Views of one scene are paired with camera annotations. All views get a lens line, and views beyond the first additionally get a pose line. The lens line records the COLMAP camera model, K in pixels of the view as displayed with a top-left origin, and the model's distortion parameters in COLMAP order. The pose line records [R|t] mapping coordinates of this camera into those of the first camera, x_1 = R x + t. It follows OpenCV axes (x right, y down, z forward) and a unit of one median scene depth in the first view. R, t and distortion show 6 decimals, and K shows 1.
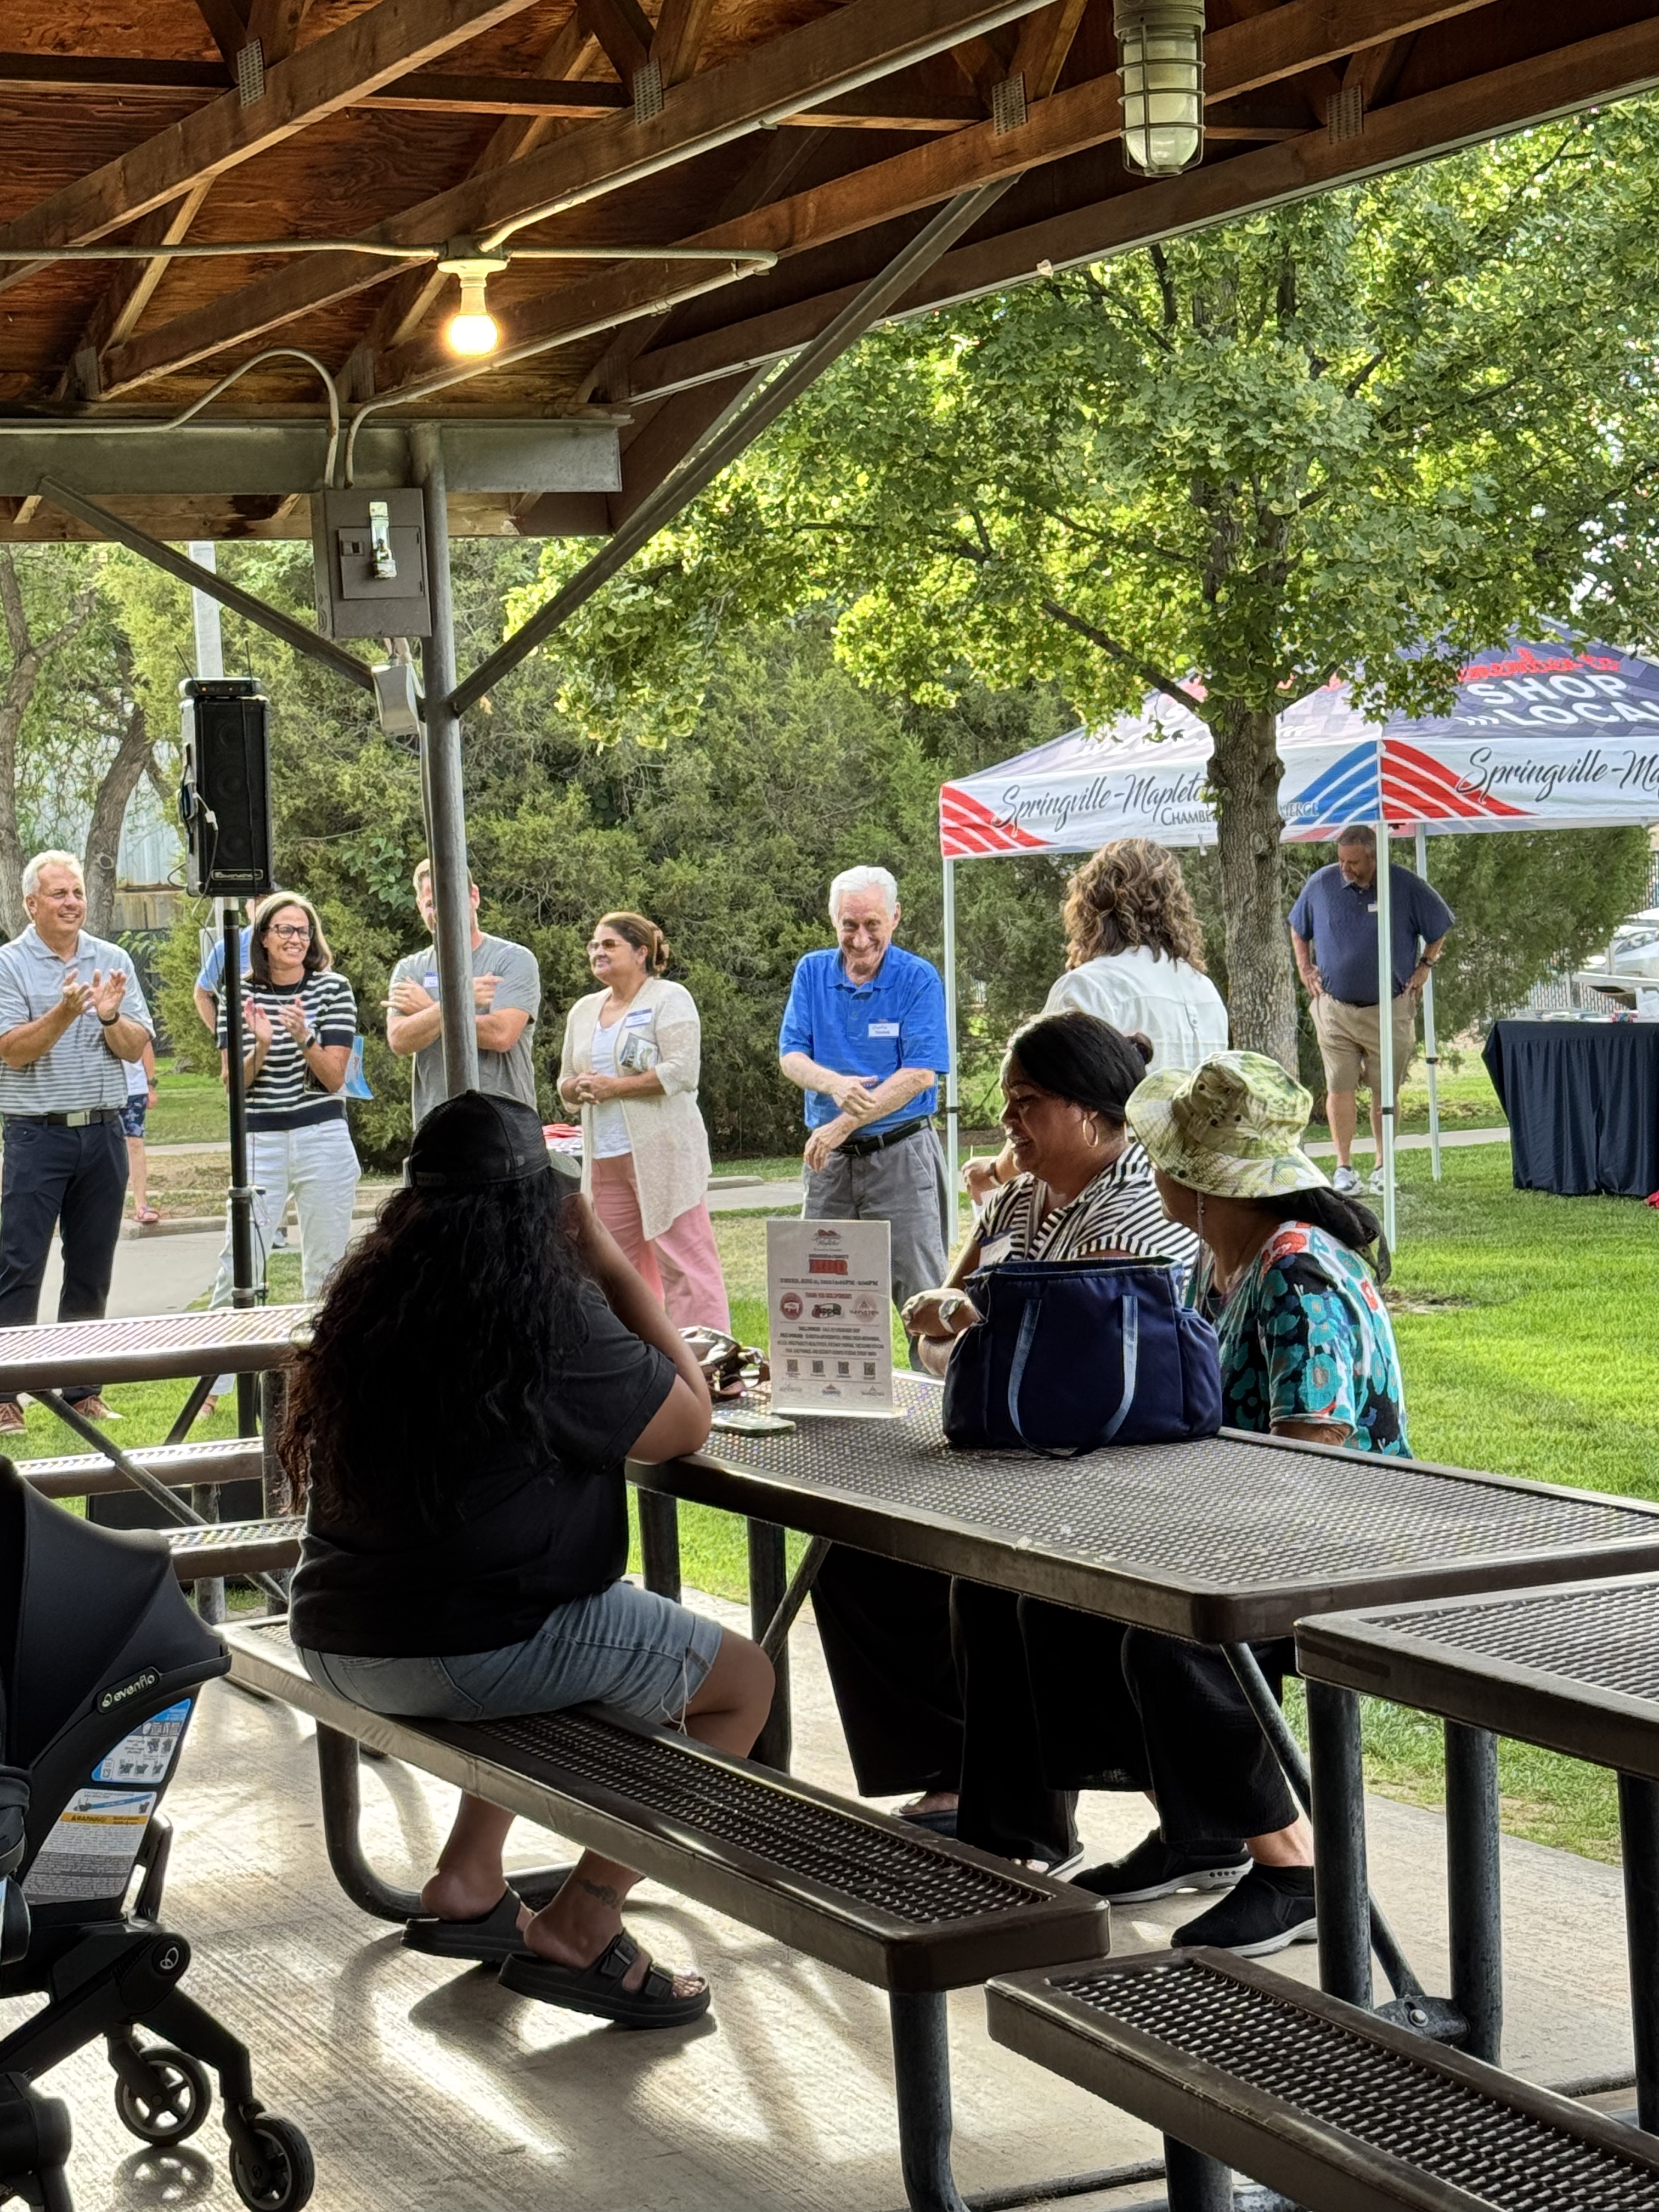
lens RADIAL K [[4259.0, 0, 808.2], [0, 4259.0, 1100.3], [0, 0, 1]] dist [0.187072, 0.000000]
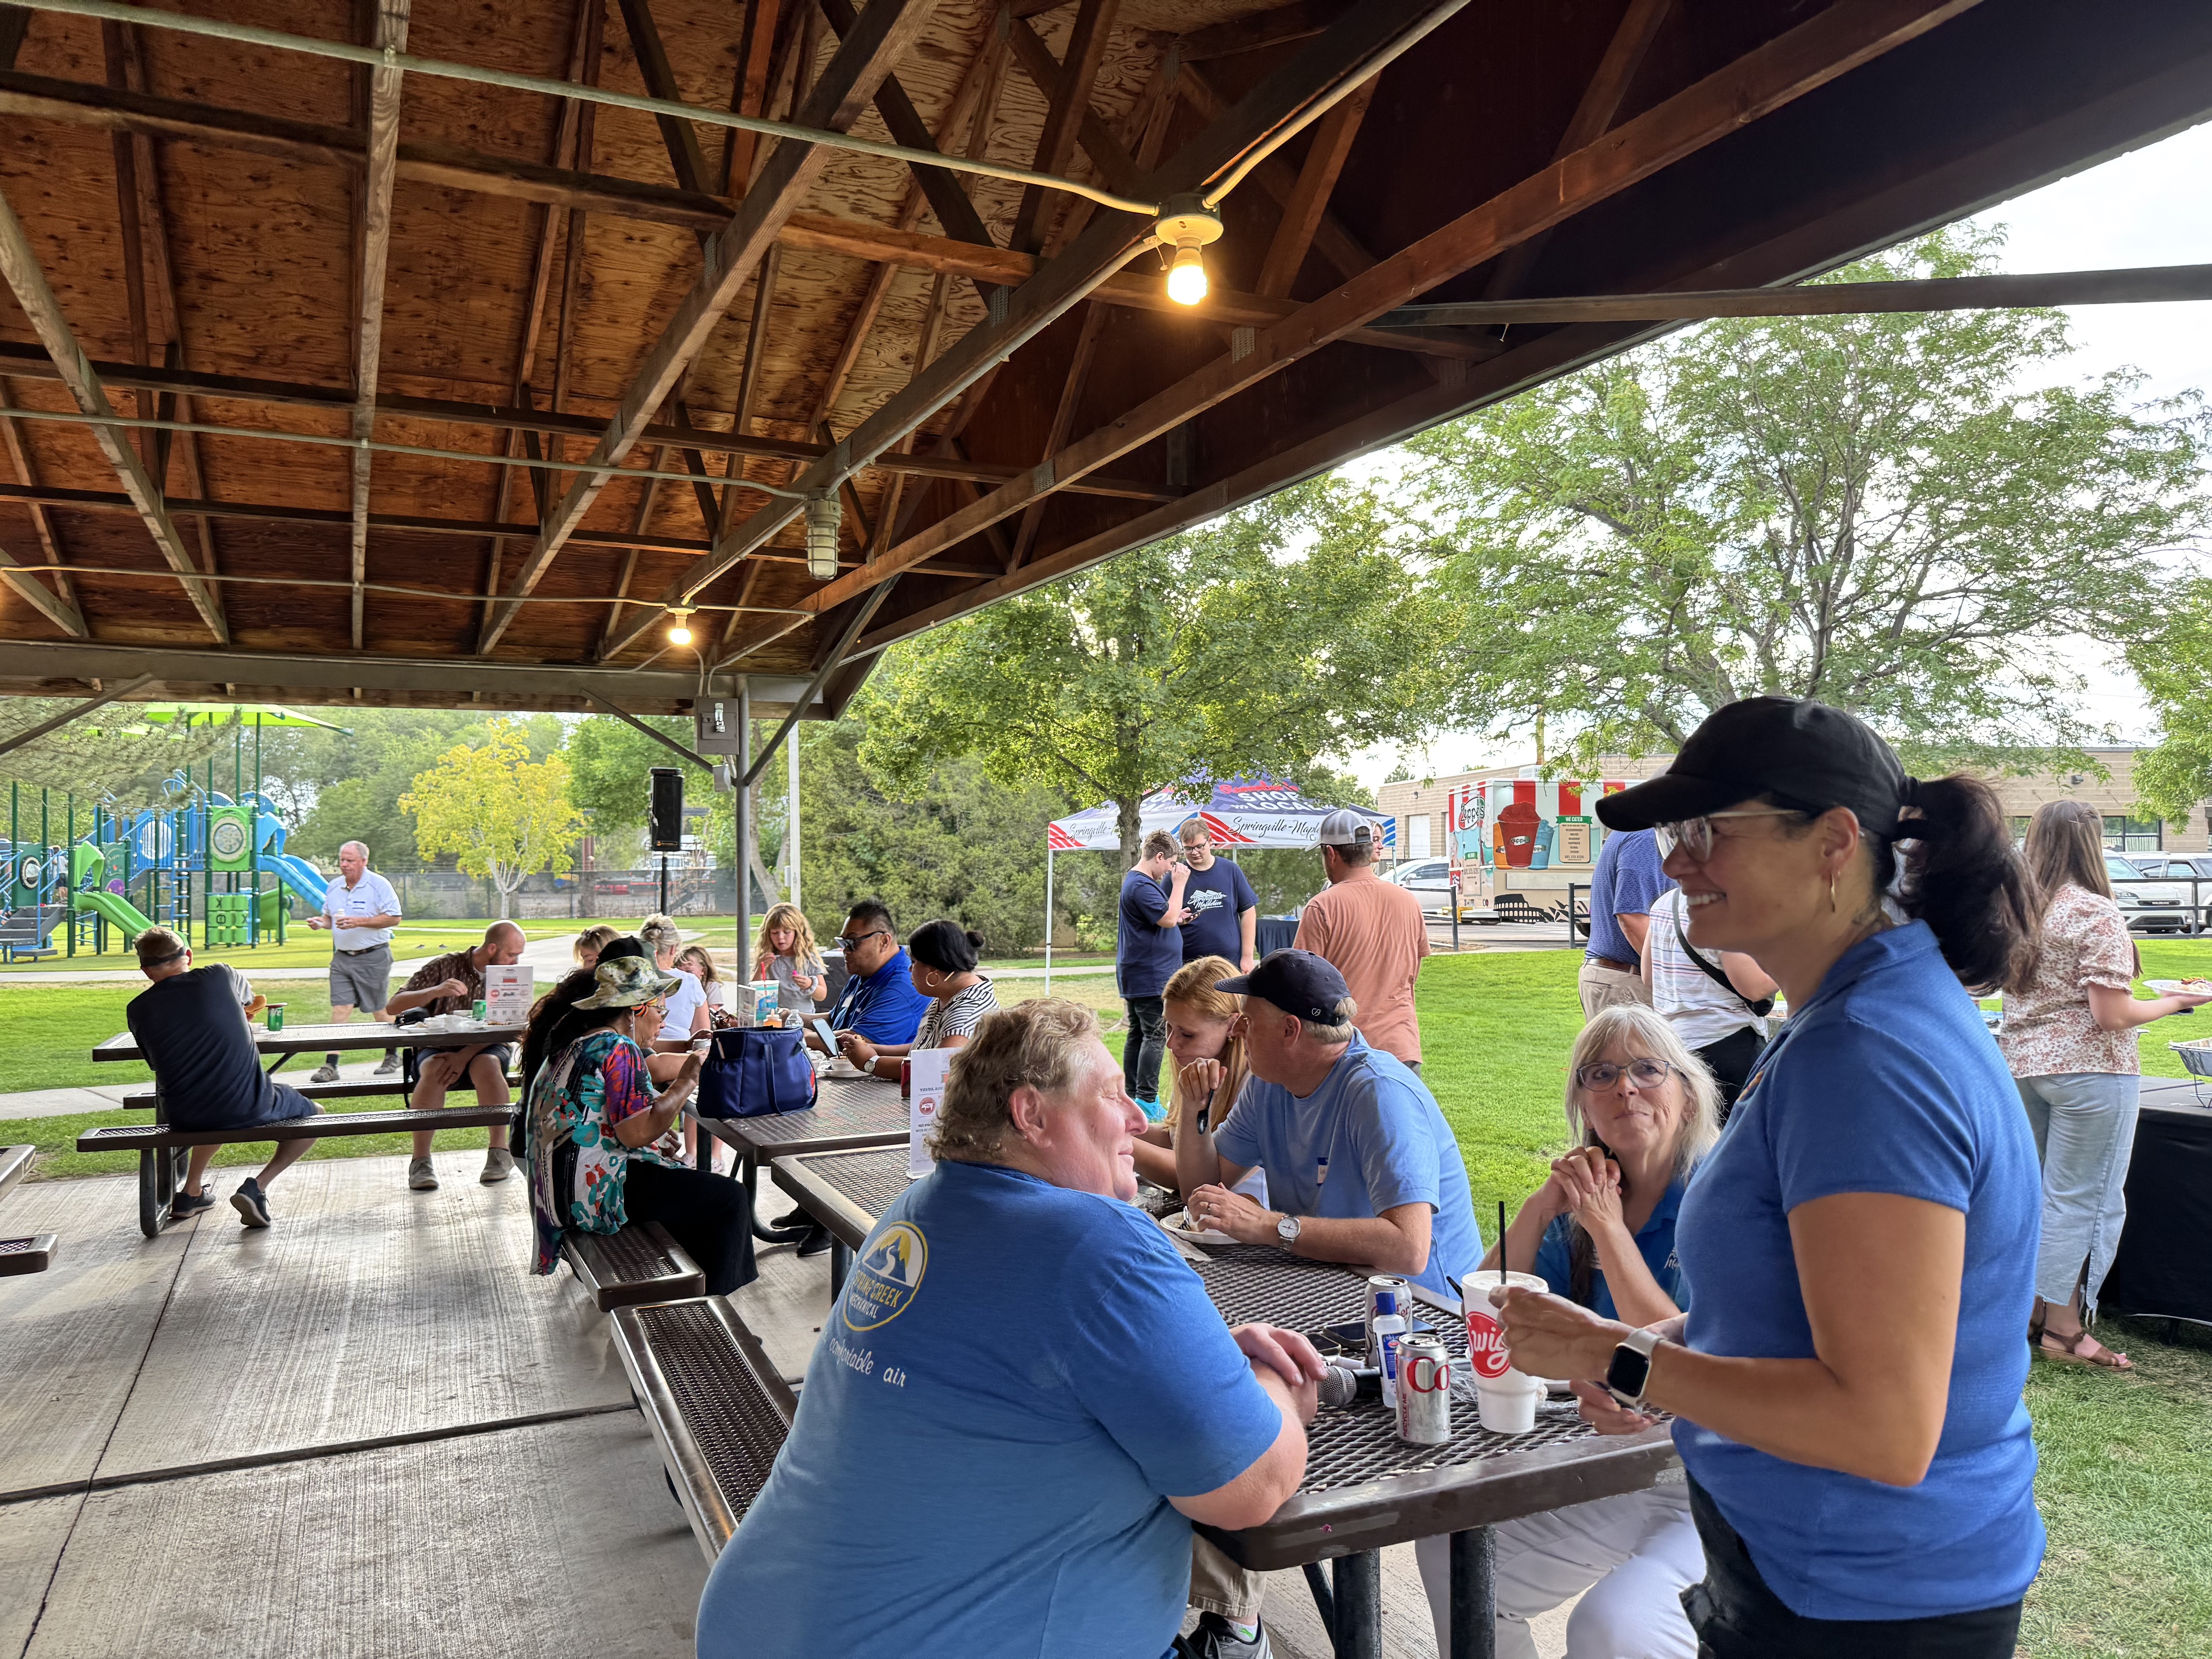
lens RADIAL K [[1579.5, 0, 1106.8], [0, 1579.5, 831.2], [0, 0, 1]] dist [0.028443, -0.018369]
pose [[0.999230, 0.039121, 0.002866, 0.088185], [-0.038830, 0.996857, -0.069052, -0.002489], [-0.005558, 0.068888, 0.997609, 0.024457]]
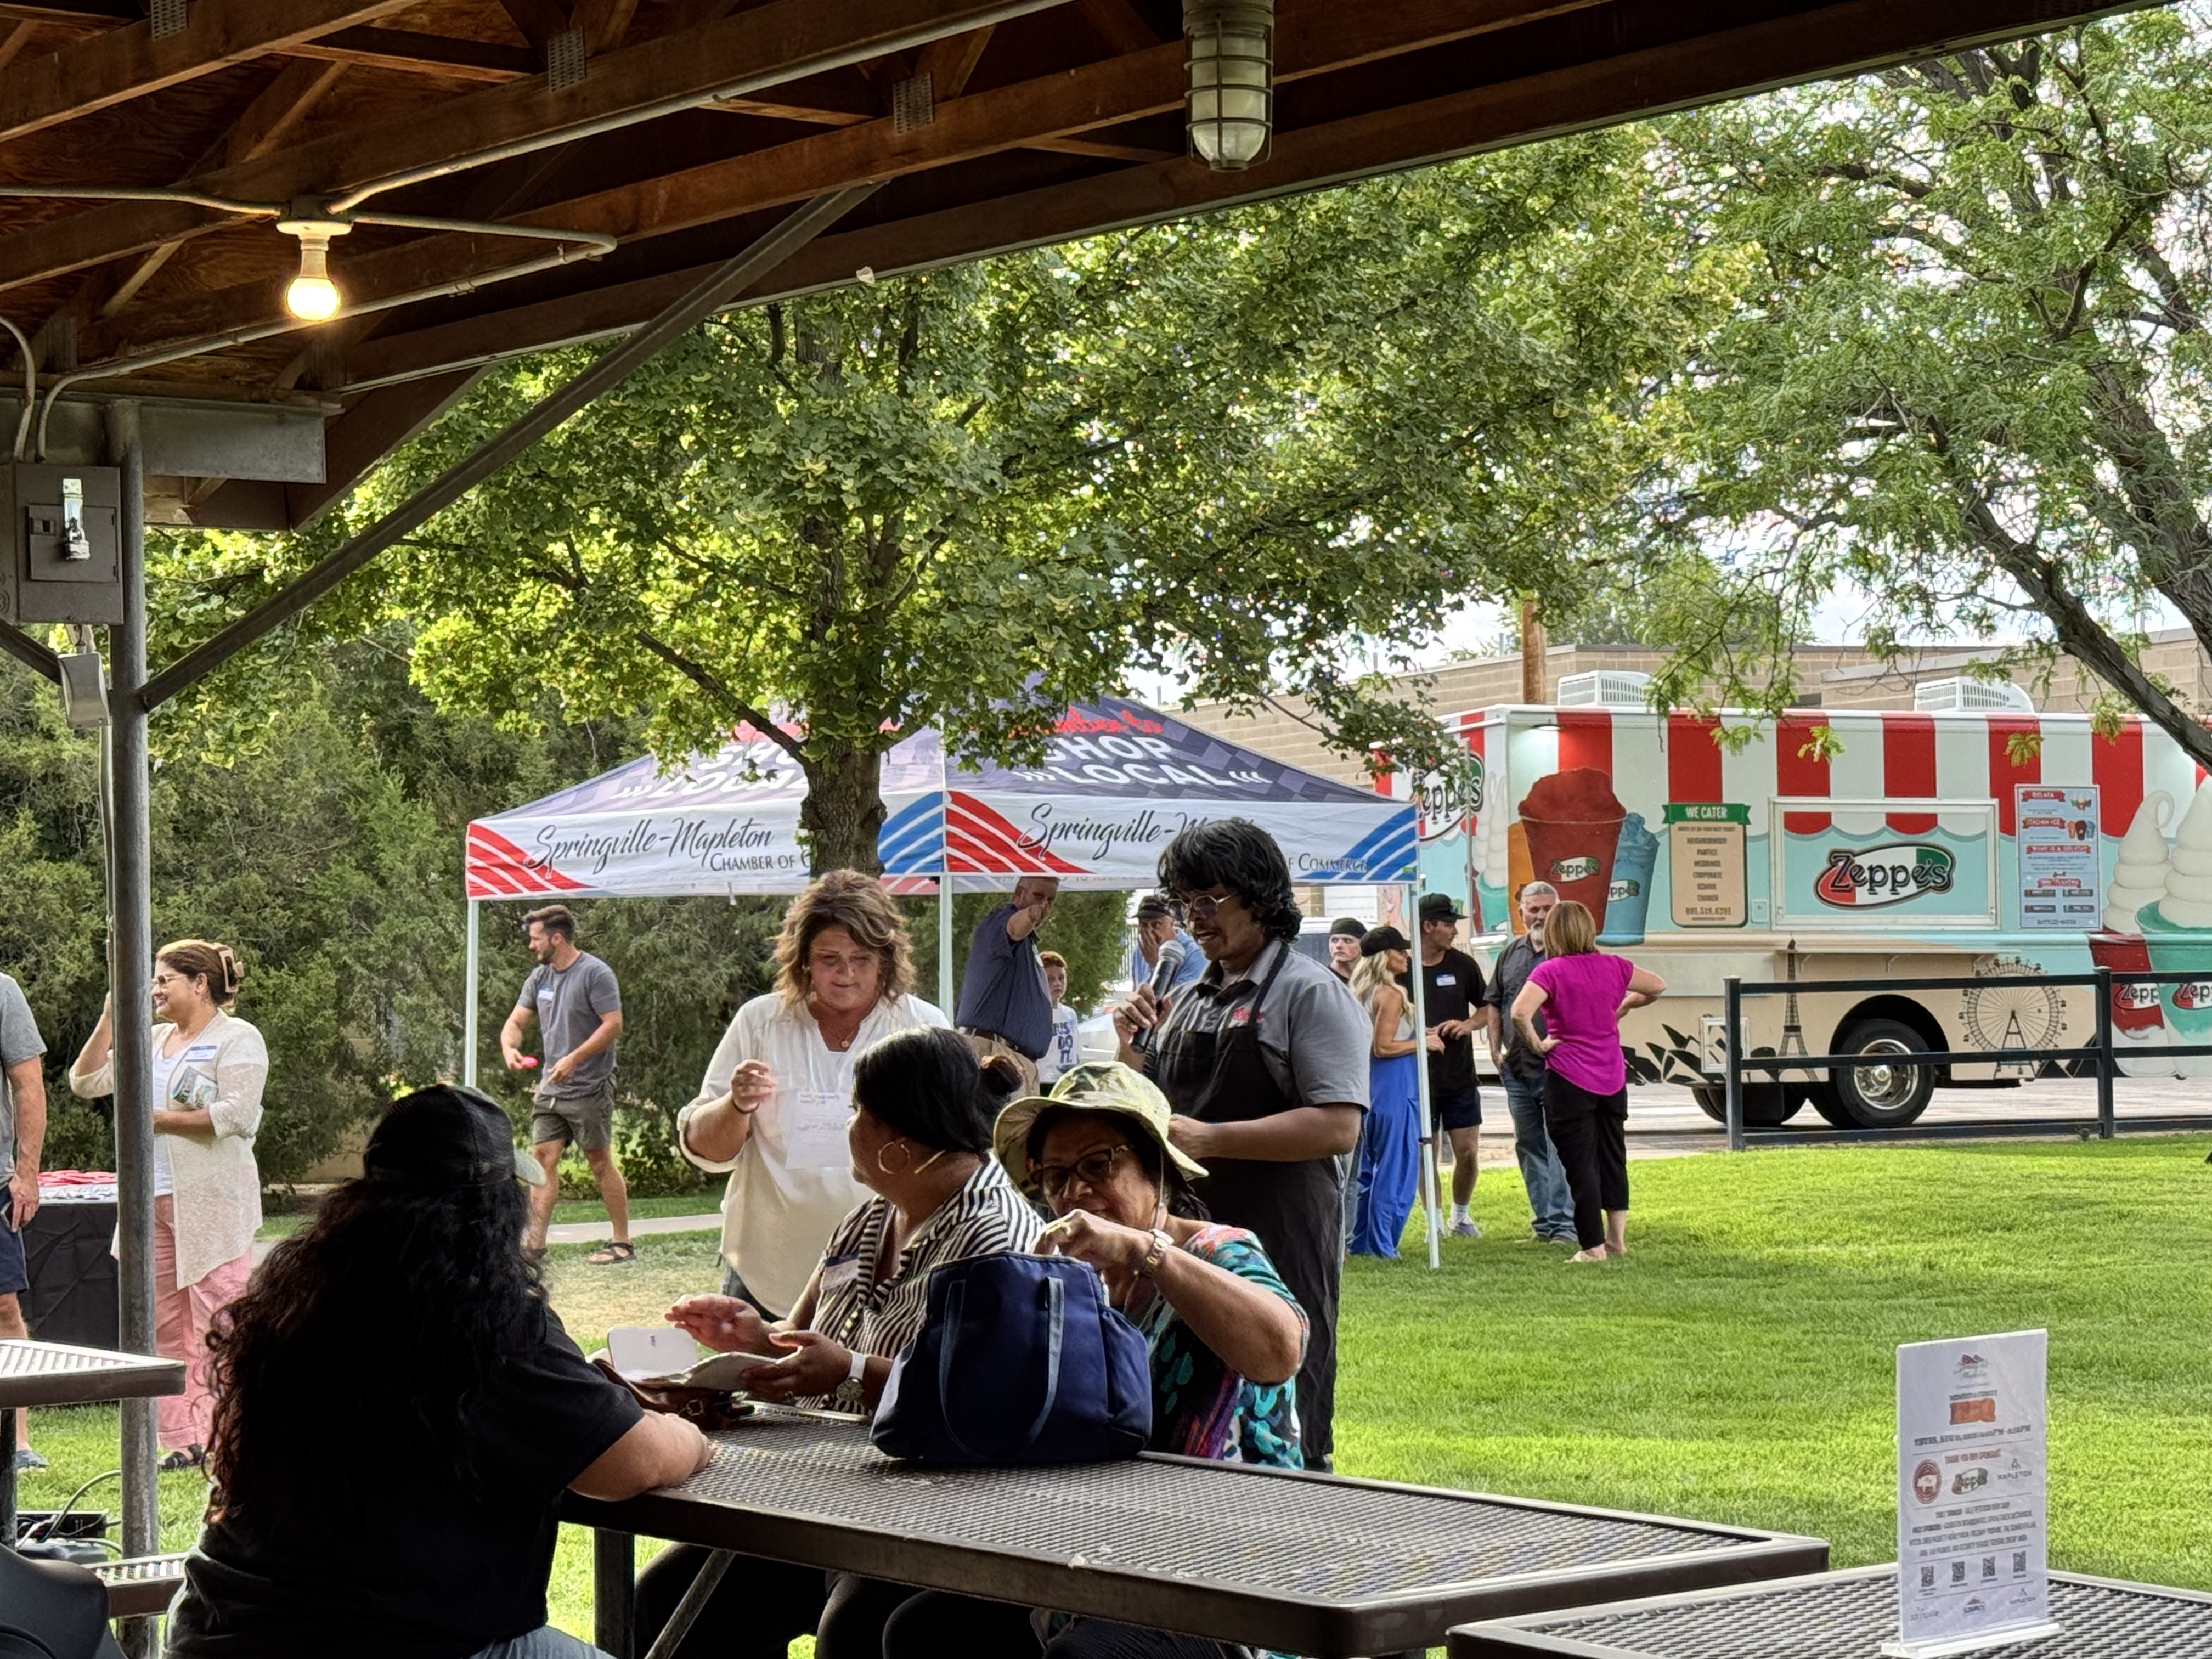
lens RADIAL K [[4401.0, 0, 1122.0], [0, 4401.0, 833.1], [0, 0, 1]] dist [0.191577, 0.000000]
pose [[0.975751, 0.034762, 0.216107, -0.054306], [-0.017764, 0.996628, -0.080106, 0.007021], [-0.218163, 0.074325, 0.973078, 0.007507]]
